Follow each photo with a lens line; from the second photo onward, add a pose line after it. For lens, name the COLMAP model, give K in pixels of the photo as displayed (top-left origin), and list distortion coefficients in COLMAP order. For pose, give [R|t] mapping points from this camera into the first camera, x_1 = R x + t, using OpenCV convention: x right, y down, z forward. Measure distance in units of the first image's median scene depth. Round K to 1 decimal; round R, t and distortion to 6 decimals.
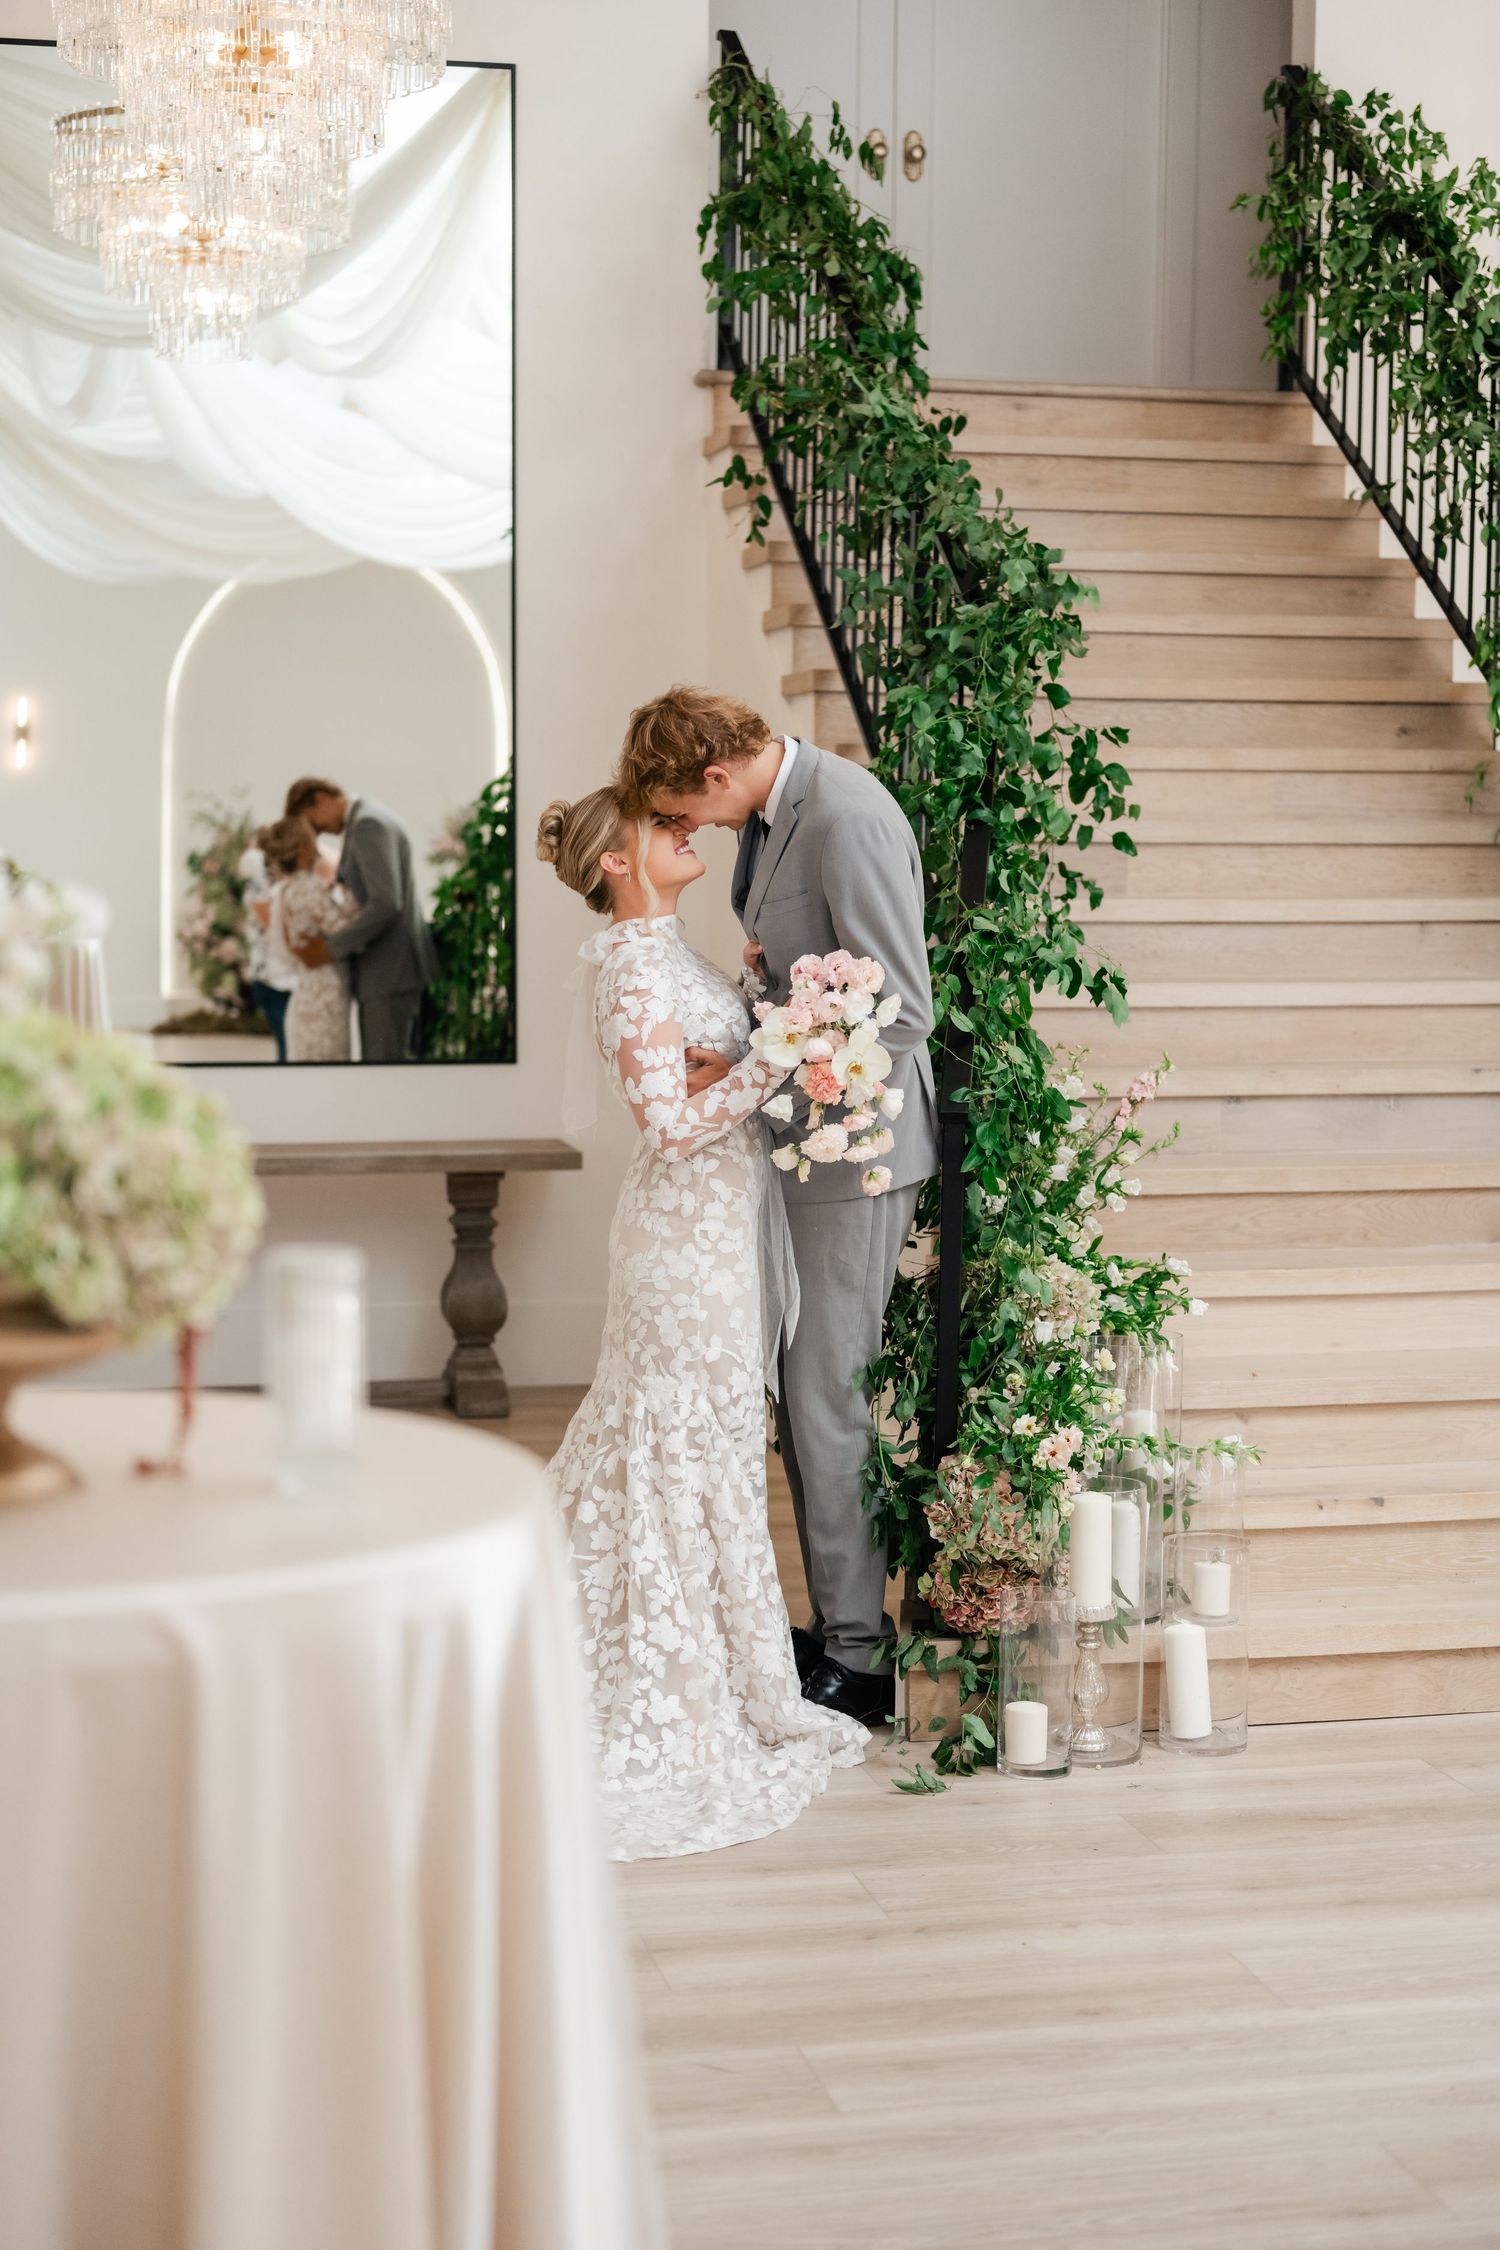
lens RADIAL K [[3271.5, 0, 750.0], [0, 3271.5, 1125.0], [0, 0, 1]] dist [-0.003638, -0.067727]
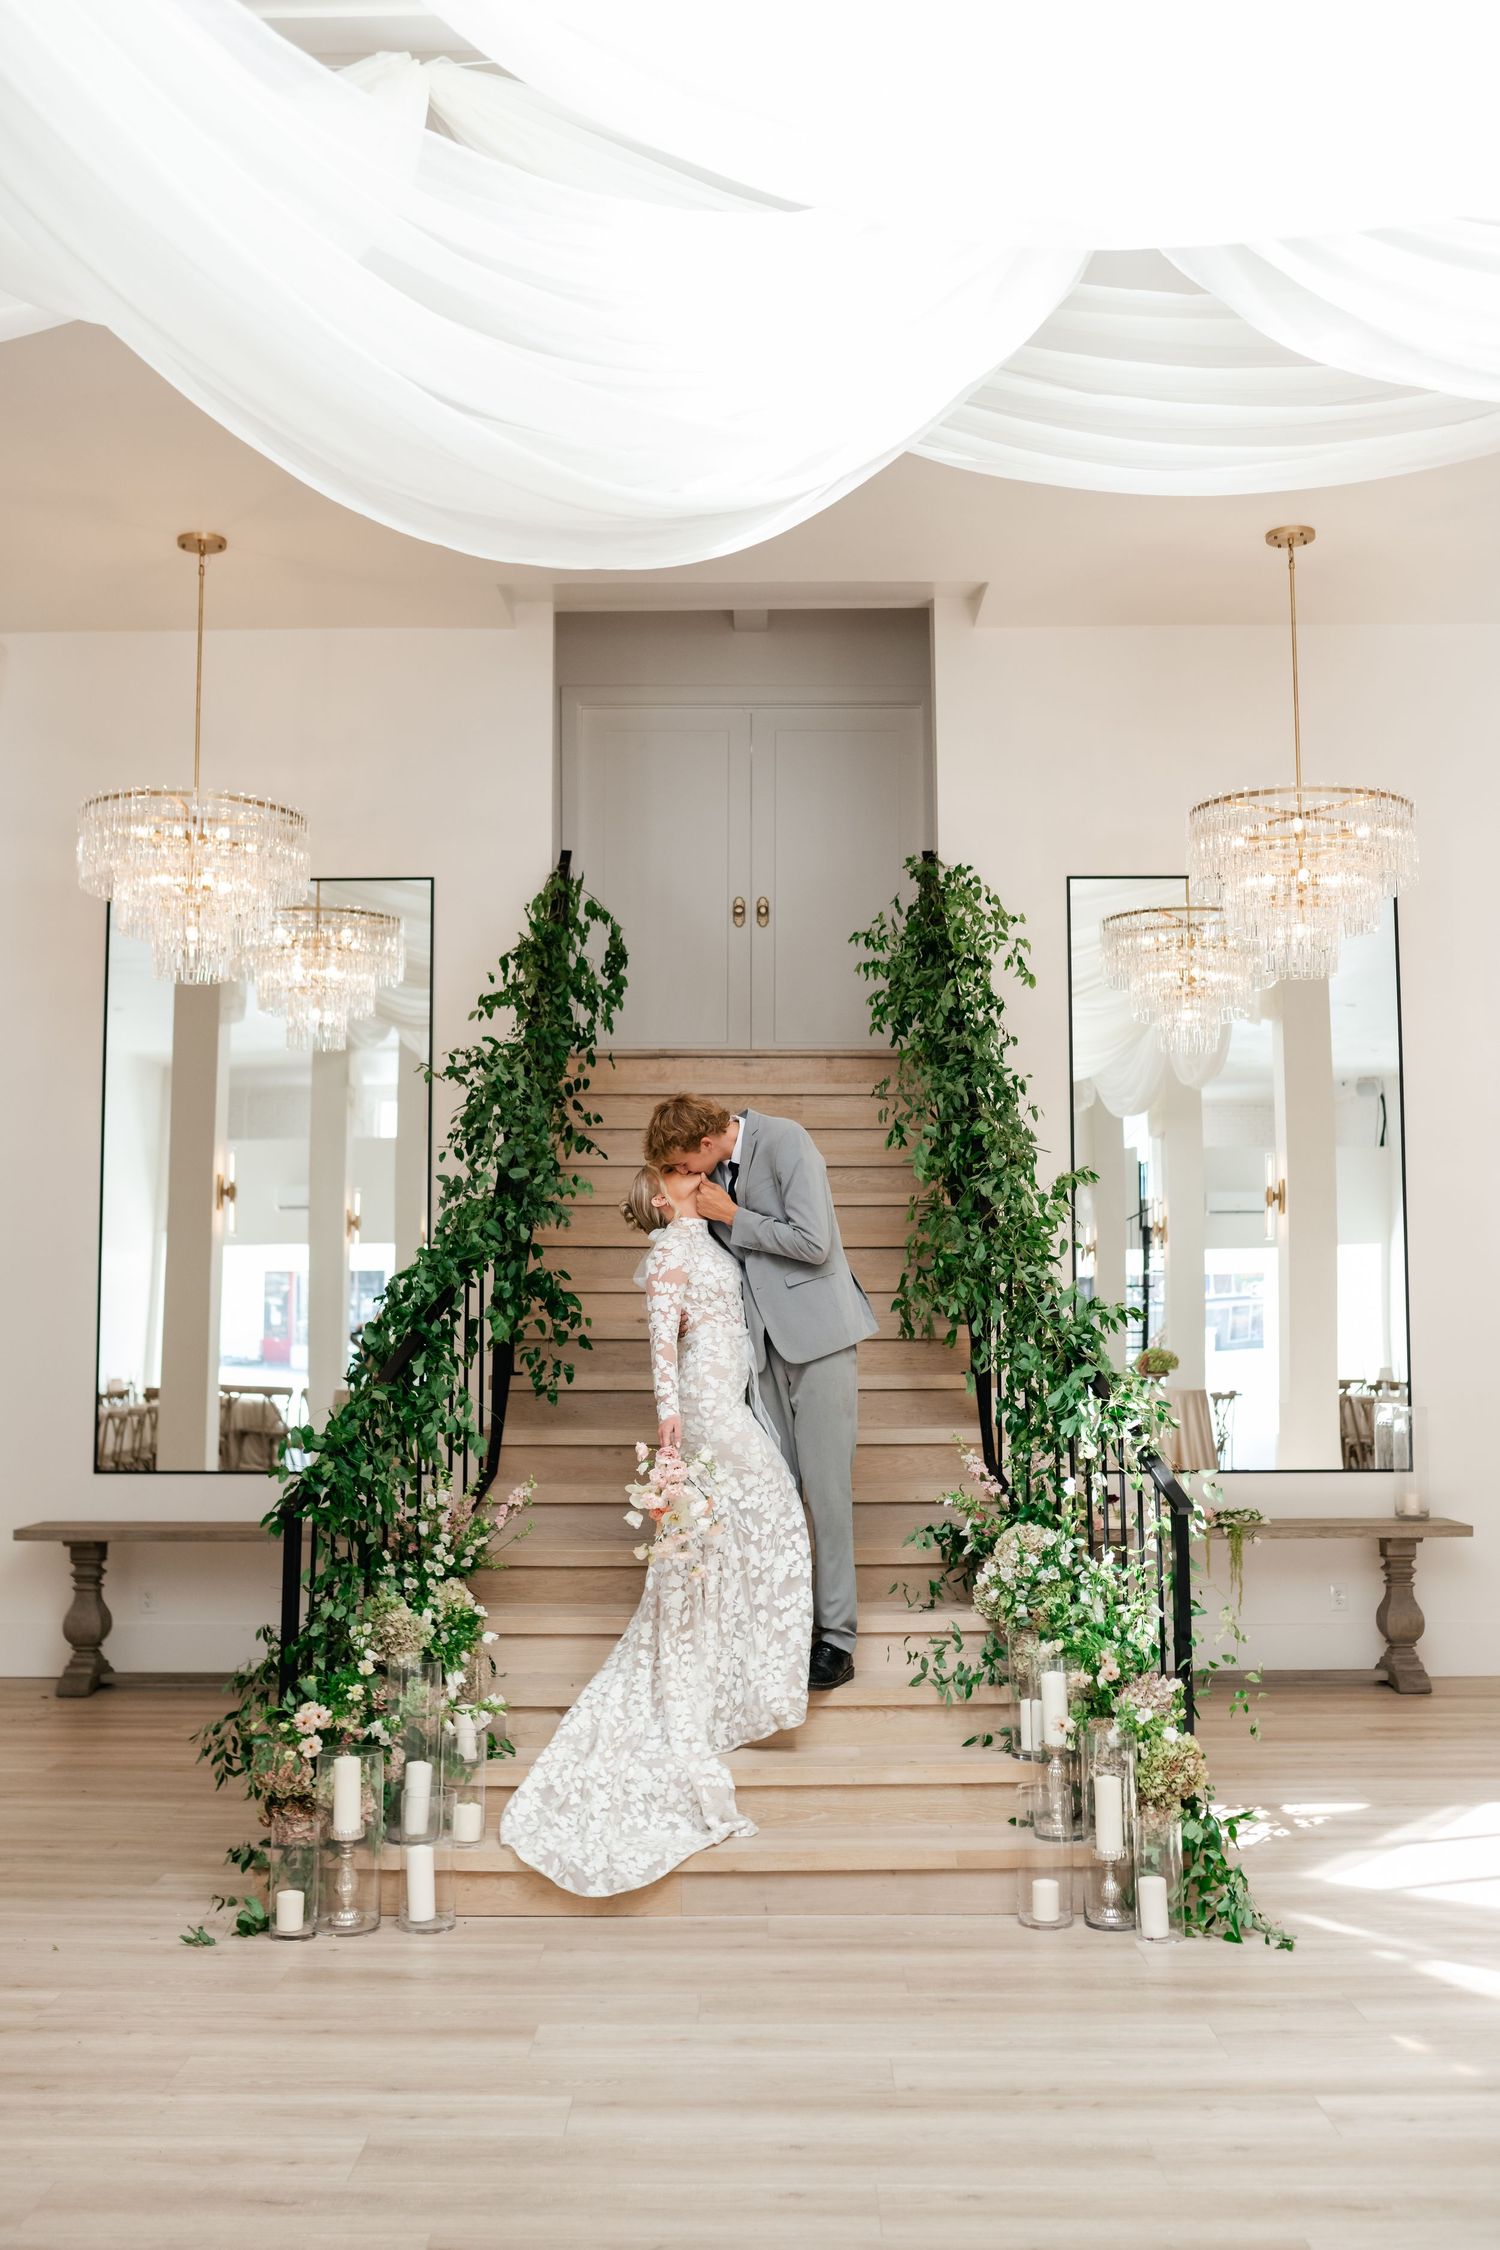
lens RADIAL K [[2114.9, 0, 750.0], [0, 2114.9, 1125.0], [0, 0, 1]] dist [-0.064816, 0.078689]
pose [[0.979405, -0.023238, -0.200565, 0.505715], [-0.012697, 0.984300, -0.176048, -0.012209], [0.201507, 0.174969, 0.963733, 0.003997]]
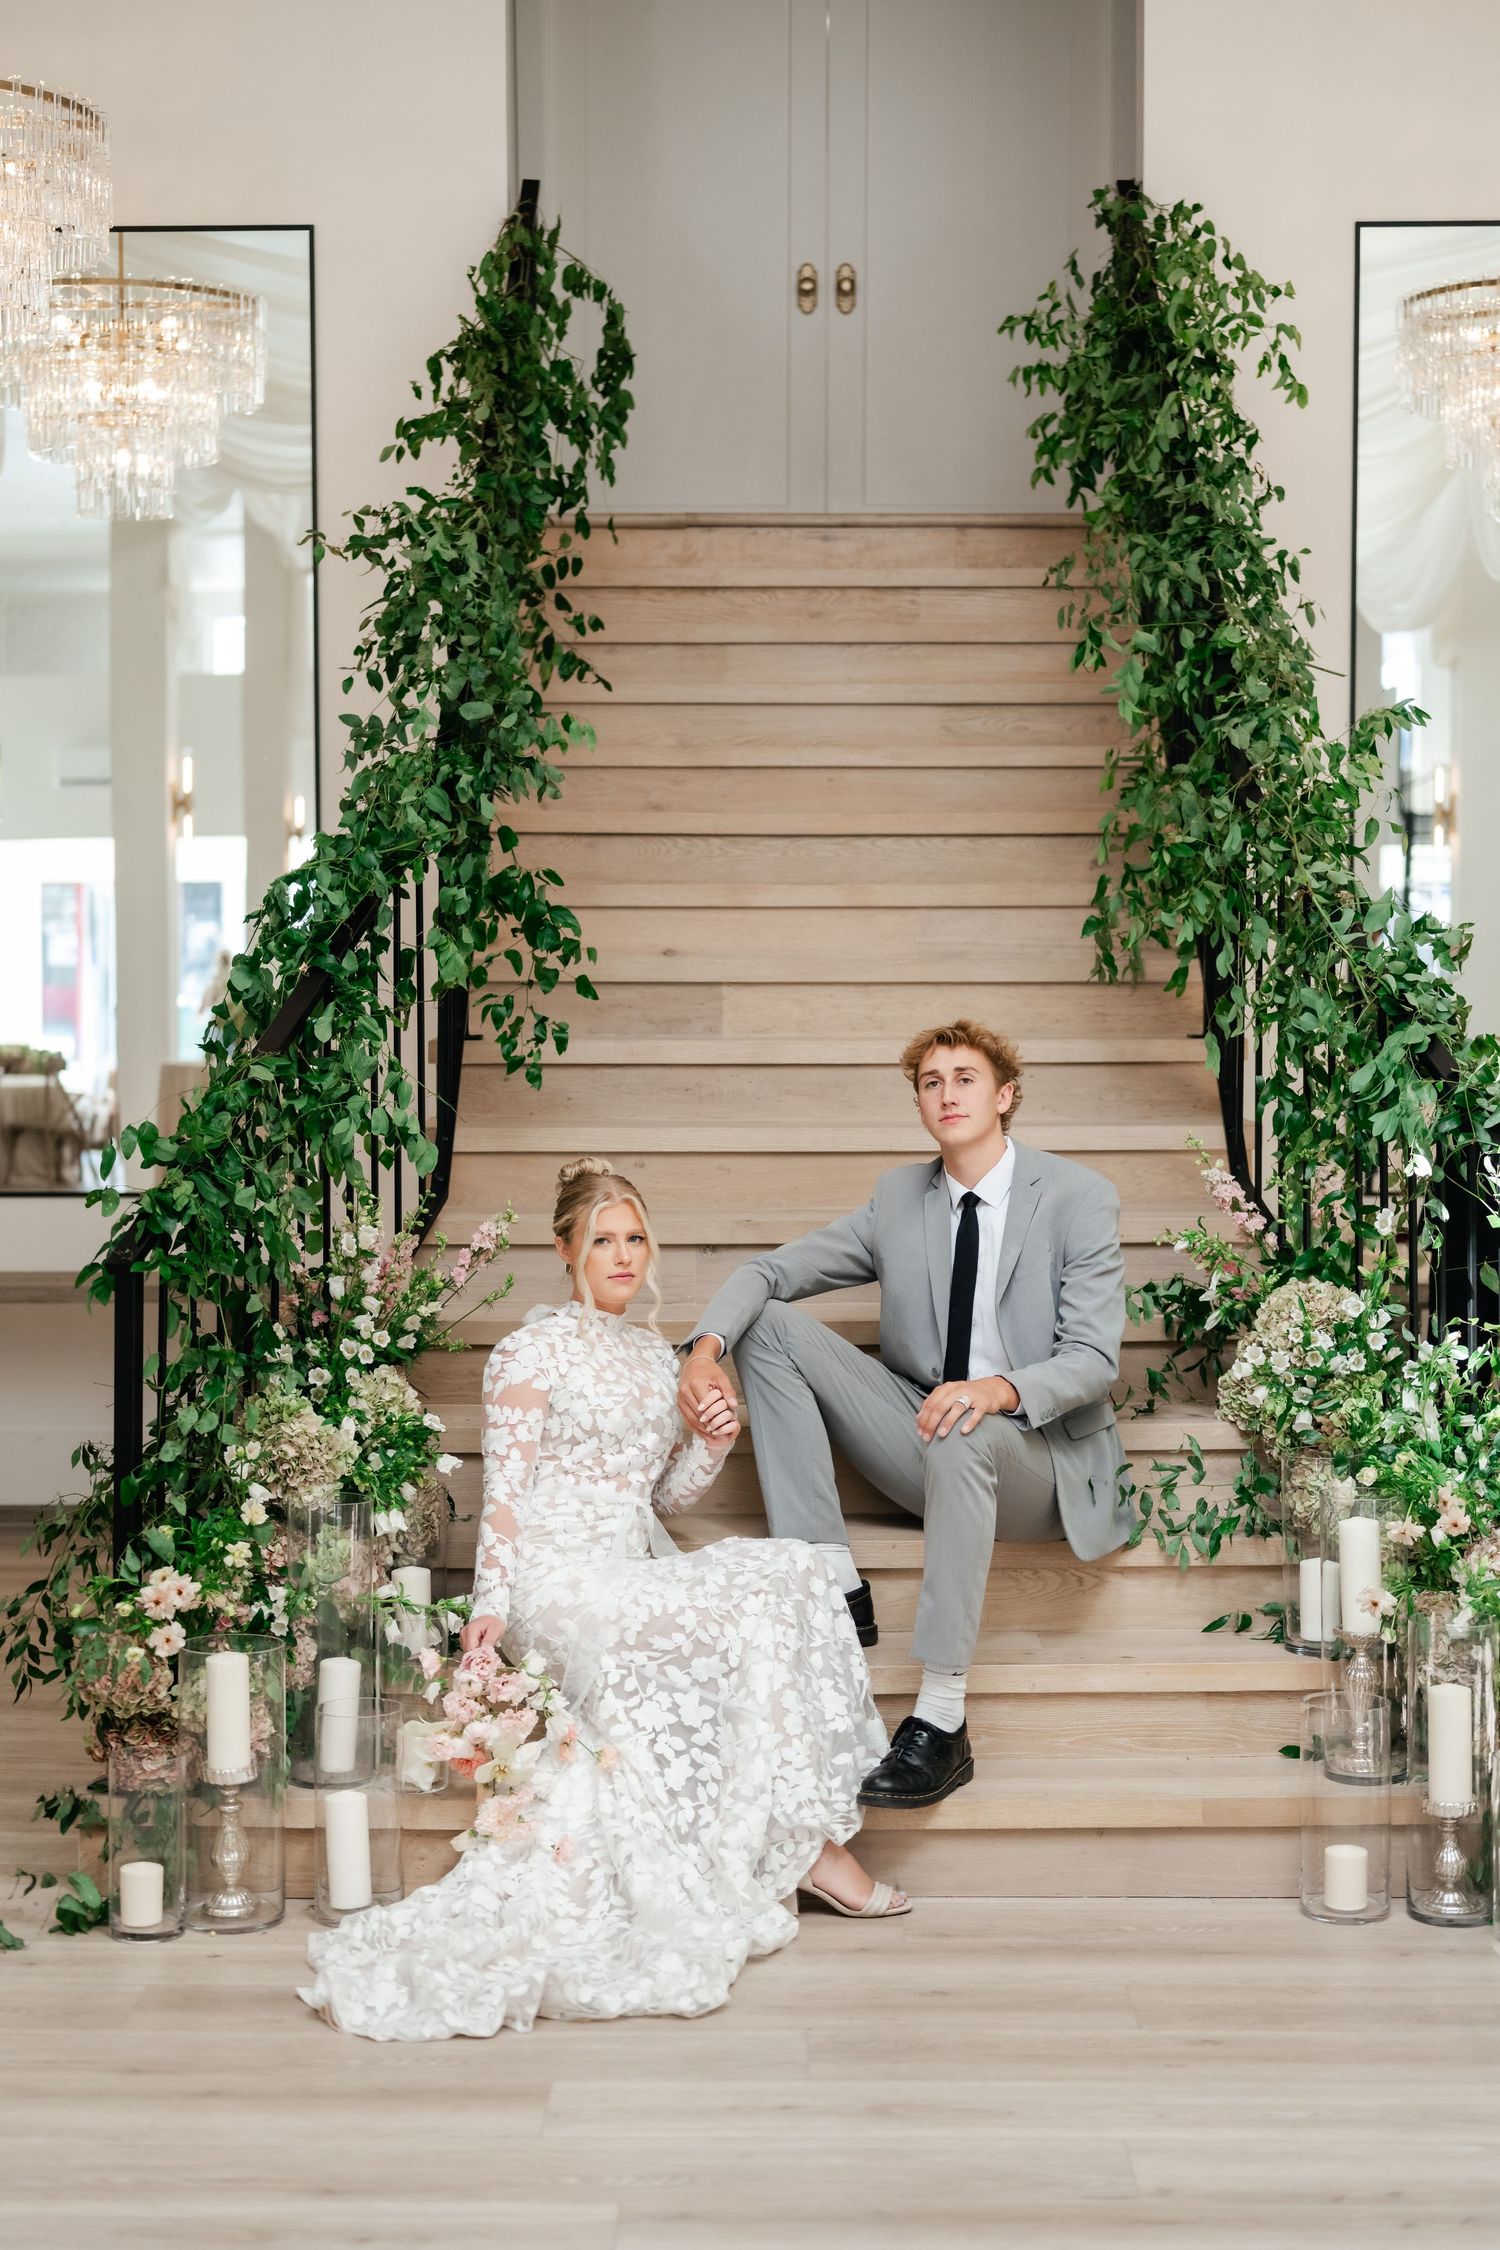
lens RADIAL K [[3224.4, 0, 728.5], [0, 3224.4, 1130.7], [0, 0, 1]] dist [-0.002700, -0.028613]
pose [[0.976474, 0.006548, -0.215537, 0.458856], [-0.013557, 0.999426, -0.031059, -0.016479], [0.215209, 0.033251, 0.976002, 0.079526]]
